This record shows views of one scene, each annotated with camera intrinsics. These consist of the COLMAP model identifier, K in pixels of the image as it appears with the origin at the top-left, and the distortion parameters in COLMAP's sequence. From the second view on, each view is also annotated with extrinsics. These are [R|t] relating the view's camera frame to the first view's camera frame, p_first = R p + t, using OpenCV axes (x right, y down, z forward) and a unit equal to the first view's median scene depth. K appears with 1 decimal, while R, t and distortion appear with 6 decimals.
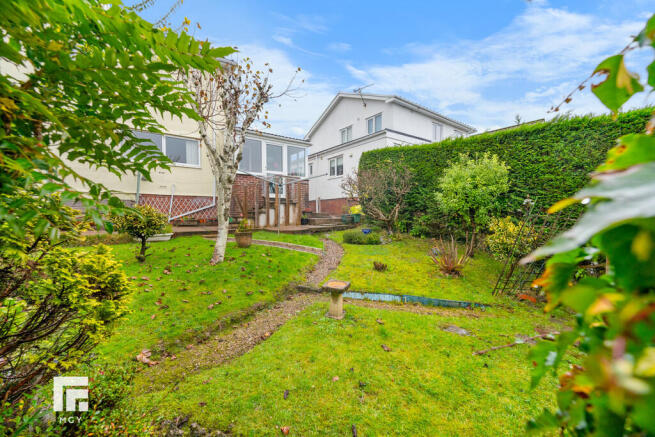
lens RADIAL K [[262.8, 0, 324.5], [0, 262.8, 216.8], [0, 0, 1]] dist [-0.000598, -0.000316]
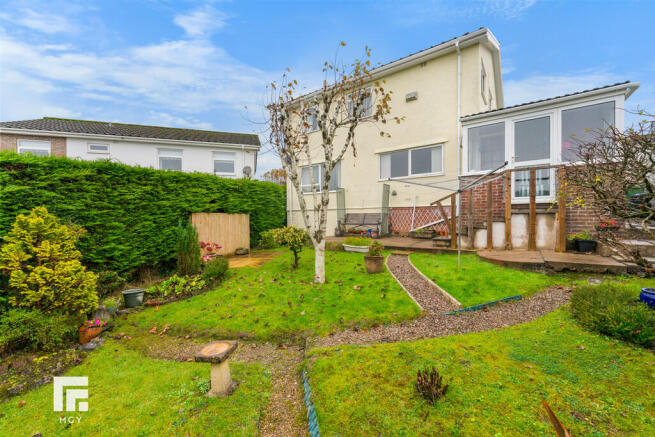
lens RADIAL K [[262.8, 0, 324.5], [0, 262.8, 216.8], [0, 0, 1]] dist [-0.000598, -0.000316]
pose [[0.277408, -0.001188, -0.960751, 0.306248], [0.000750, 0.999999, -0.001020, -0.043194], [0.960752, -0.000438, 0.277409, 0.389080]]
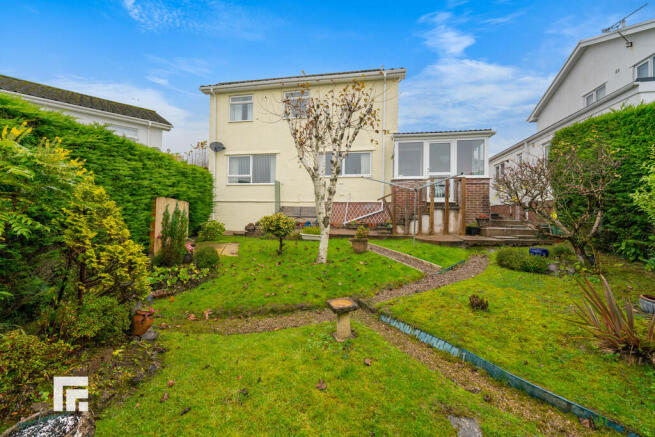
lens RADIAL K [[271.7, 0, 320.0], [0, 271.7, 208.0], [0, 0, 1]] dist [-0.002729, -0.000429]
pose [[0.661485, -0.005919, -0.749935, 0.256607], [-0.024220, 0.999279, -0.029250, -0.018036], [0.749567, 0.037512, 0.660865, 0.104617]]
